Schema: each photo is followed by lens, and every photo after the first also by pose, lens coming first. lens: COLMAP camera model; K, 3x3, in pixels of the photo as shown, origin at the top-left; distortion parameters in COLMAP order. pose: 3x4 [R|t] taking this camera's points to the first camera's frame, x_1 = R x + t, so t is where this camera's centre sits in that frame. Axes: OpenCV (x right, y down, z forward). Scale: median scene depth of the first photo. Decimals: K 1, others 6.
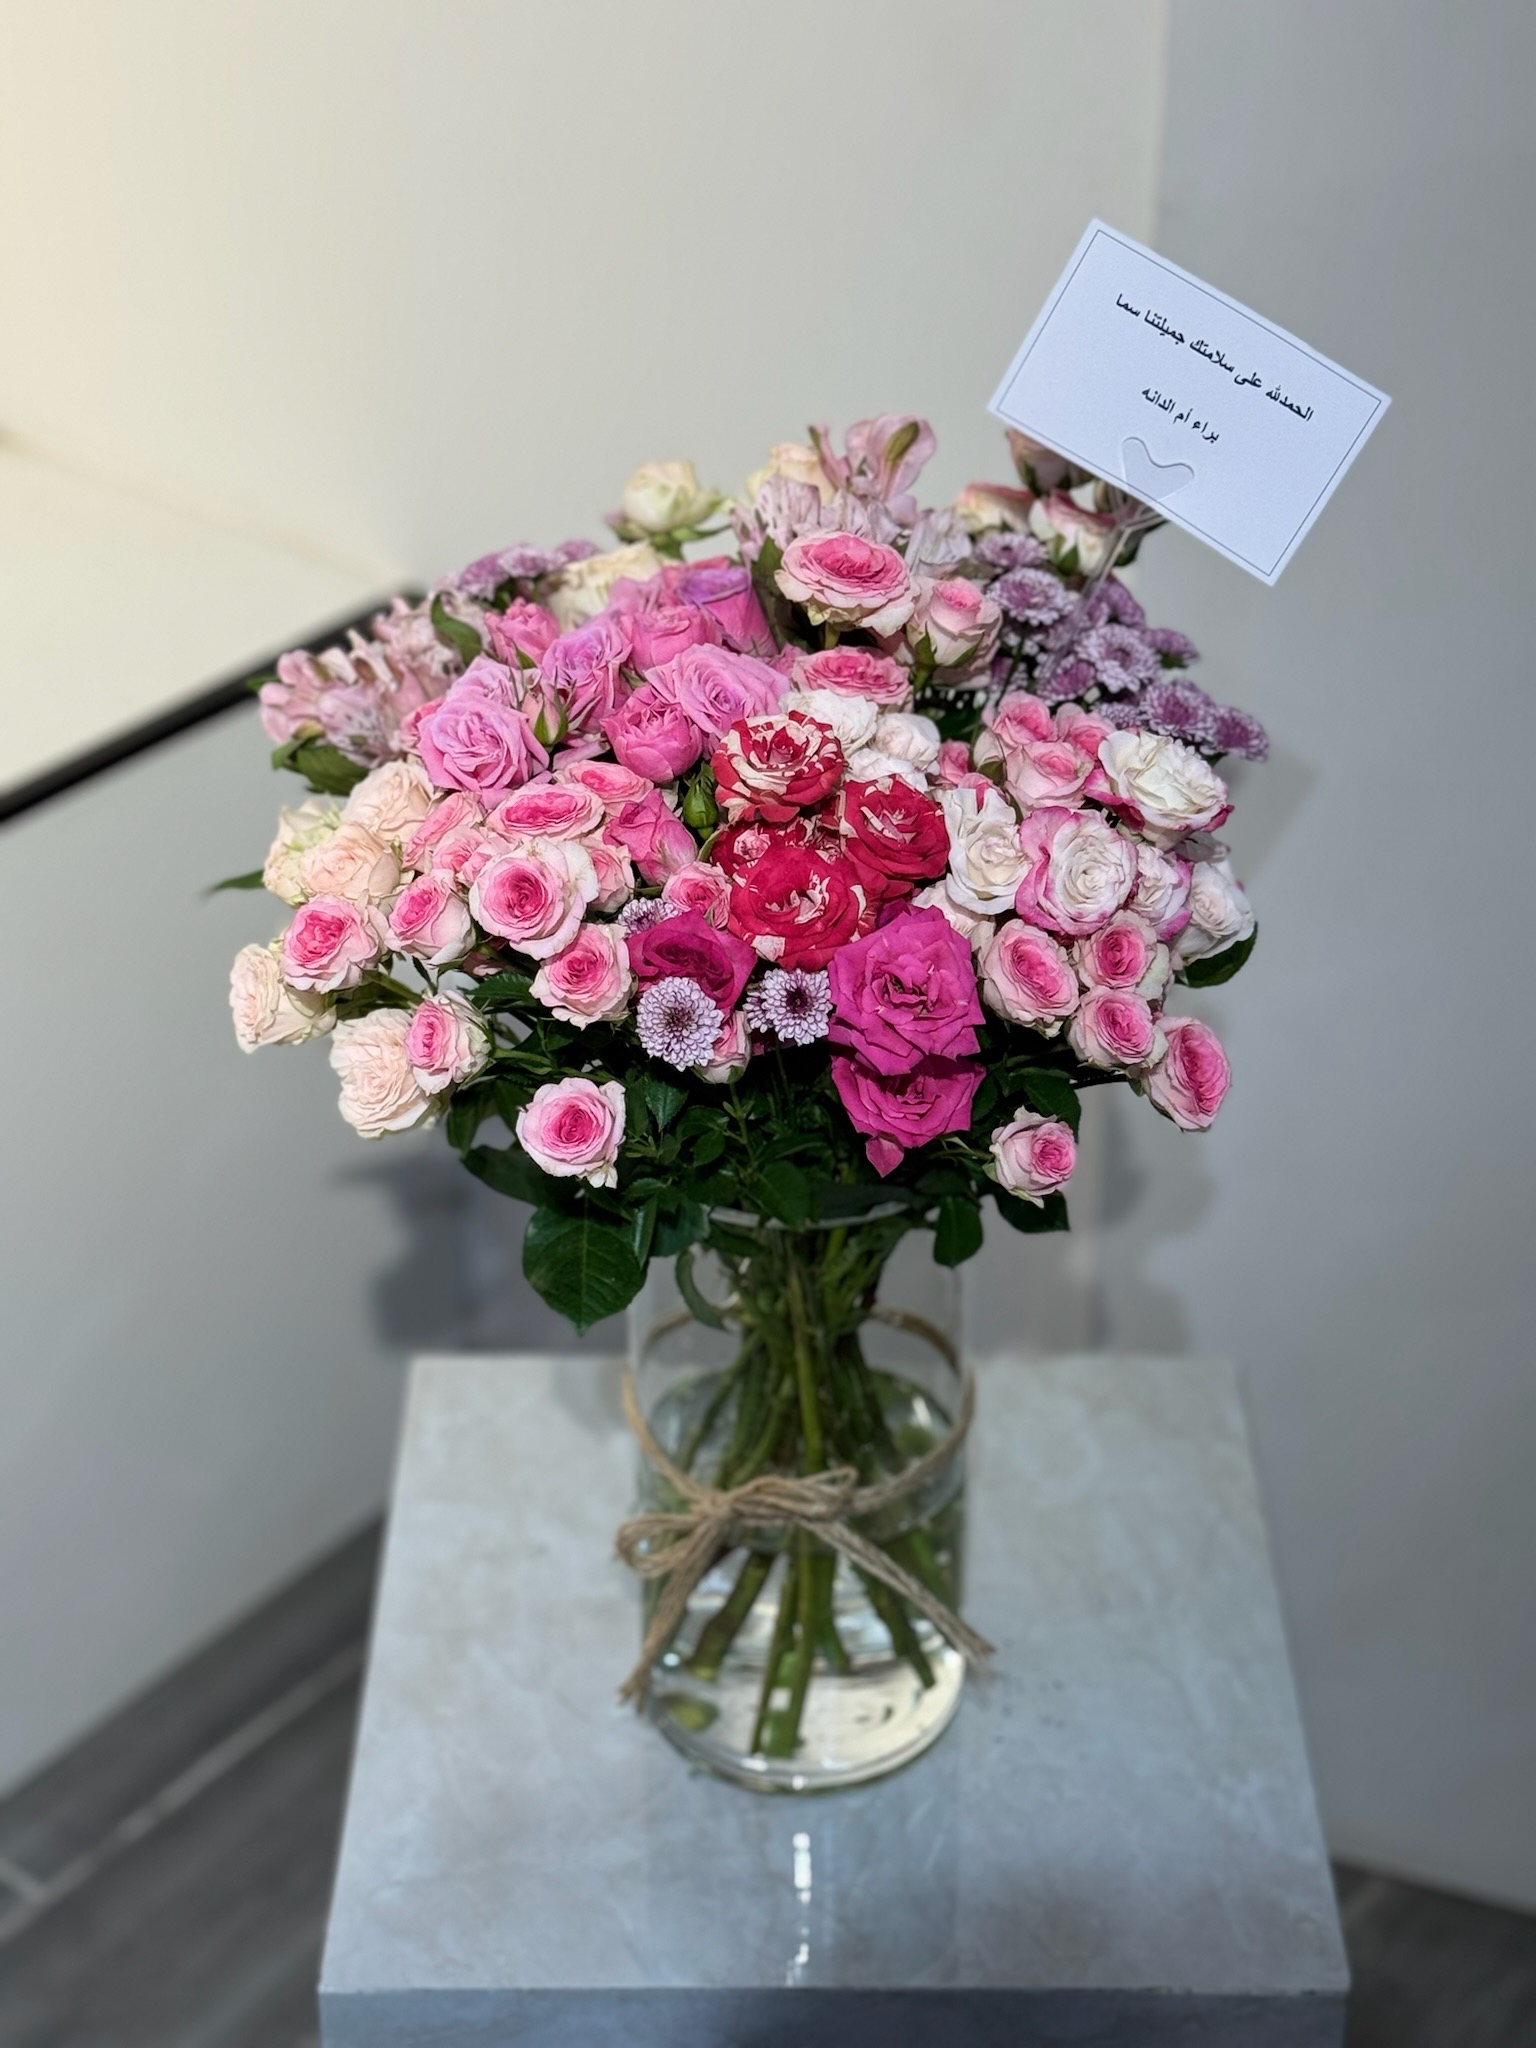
lens RADIAL K [[3584.0, 0, 768.0], [0, 3584.0, 1024.0], [0, 0, 1]] dist [0.026663, 0.055436]
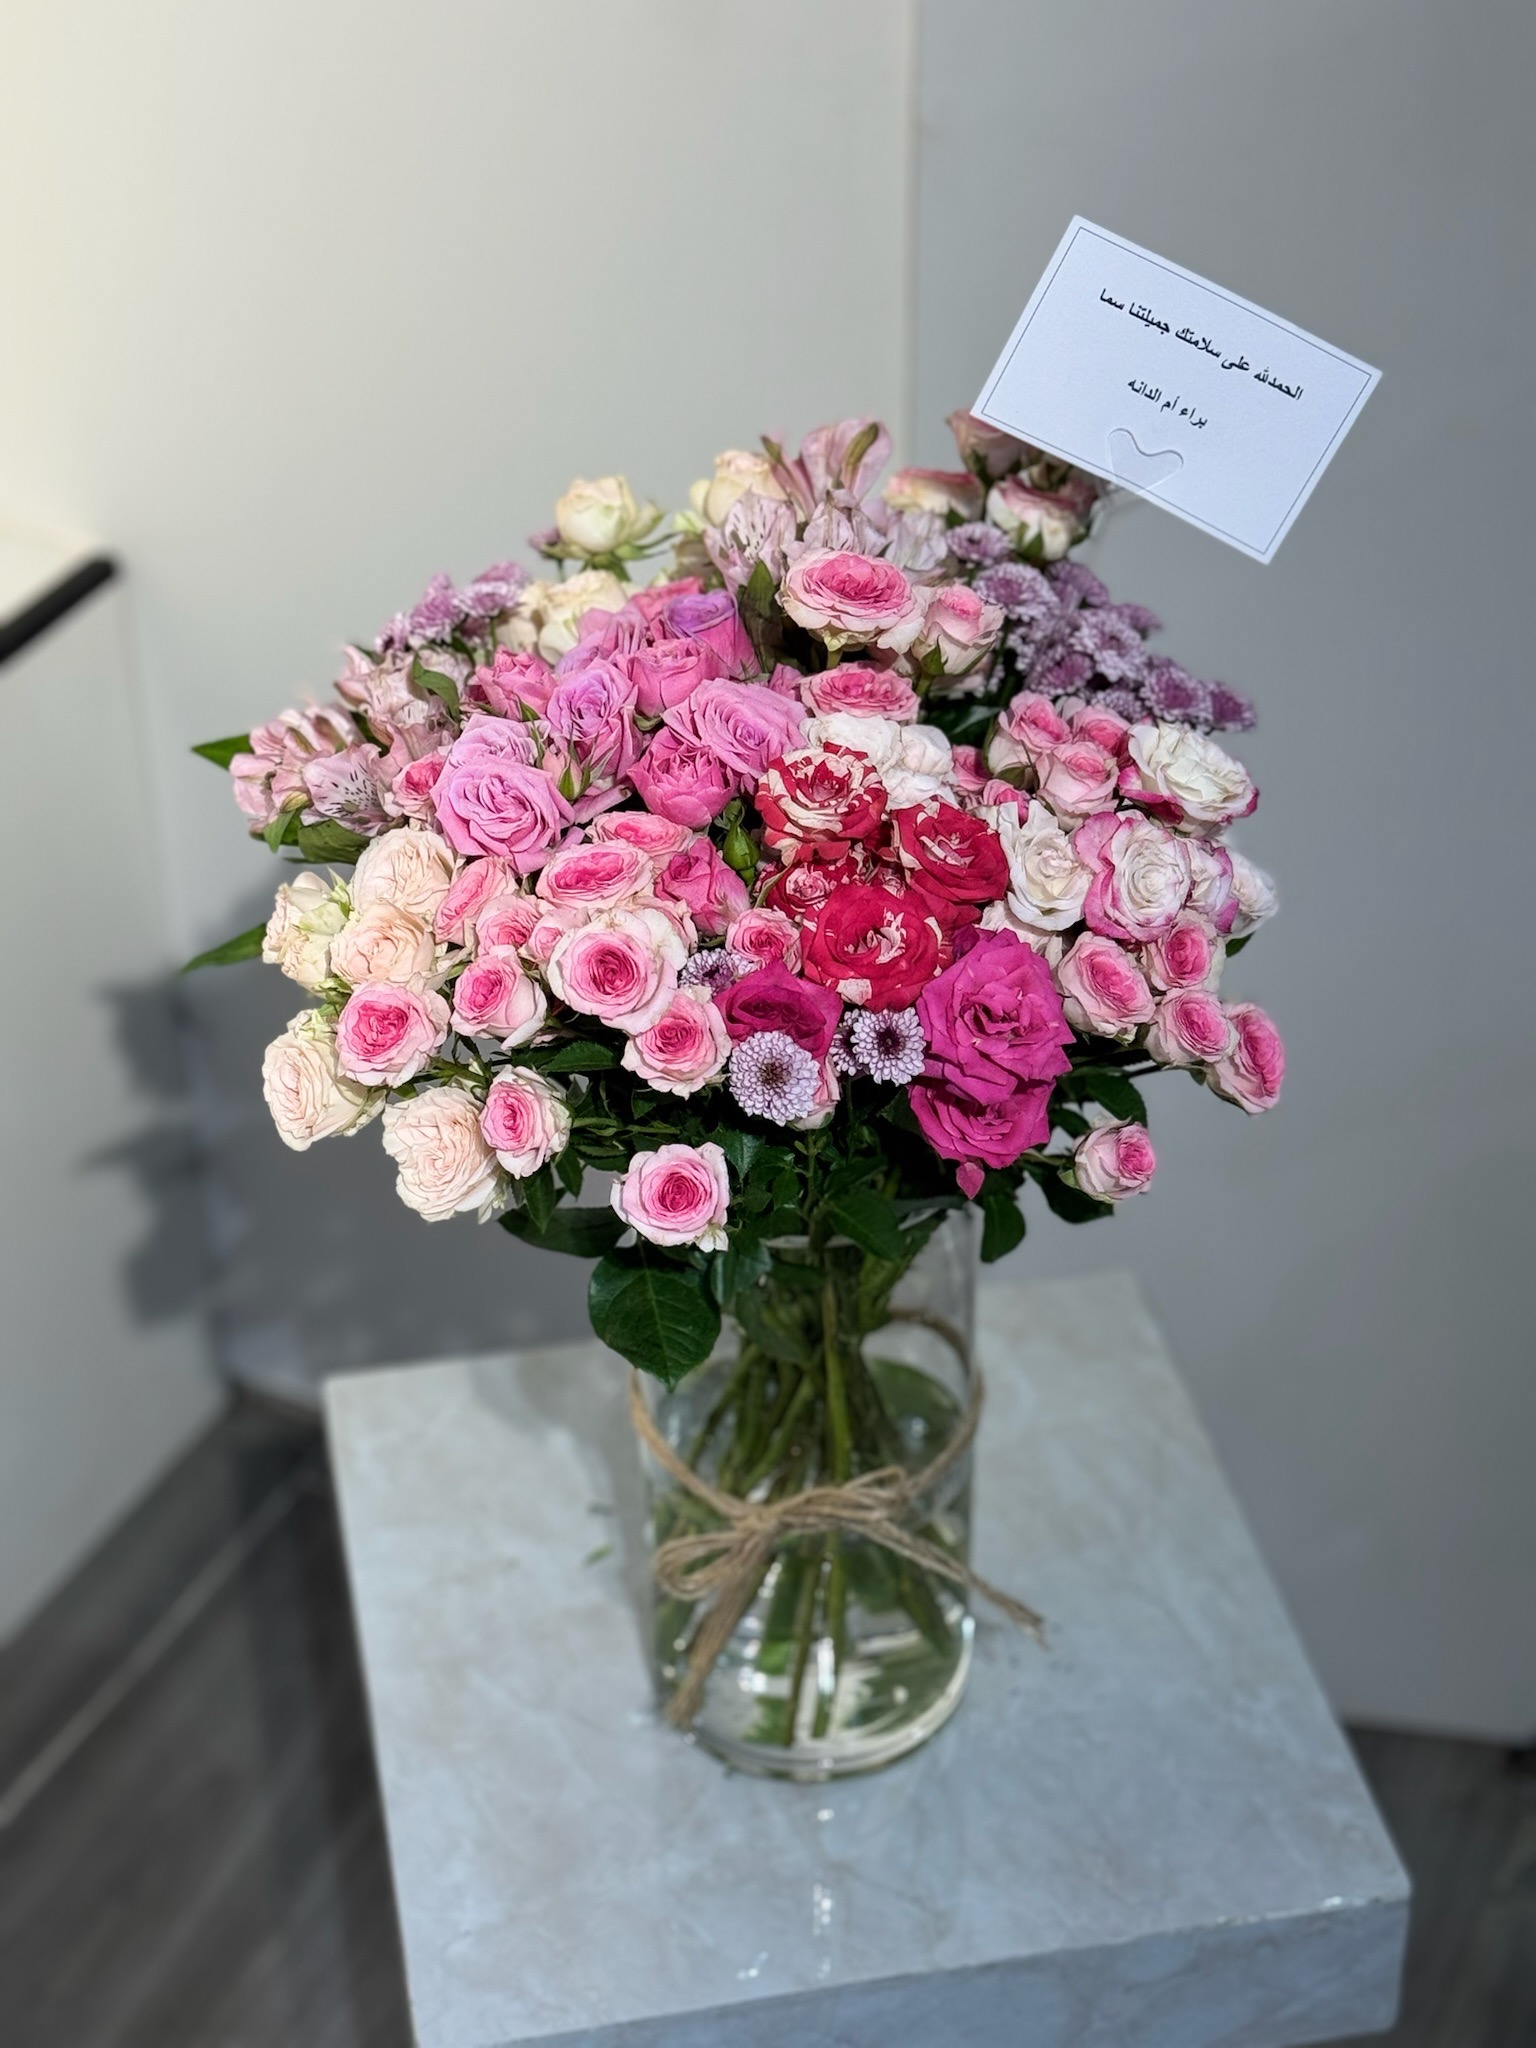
lens RADIAL K [[3584.0, 0, 768.0], [0, 3584.0, 1024.0], [0, 0, 1]] dist [0.026663, 0.055436]
pose [[0.979723, -0.120078, 0.160387, -0.173199], [0.110353, 0.991546, 0.068257, -0.078143], [-0.167228, -0.049174, 0.984691, 0.026544]]
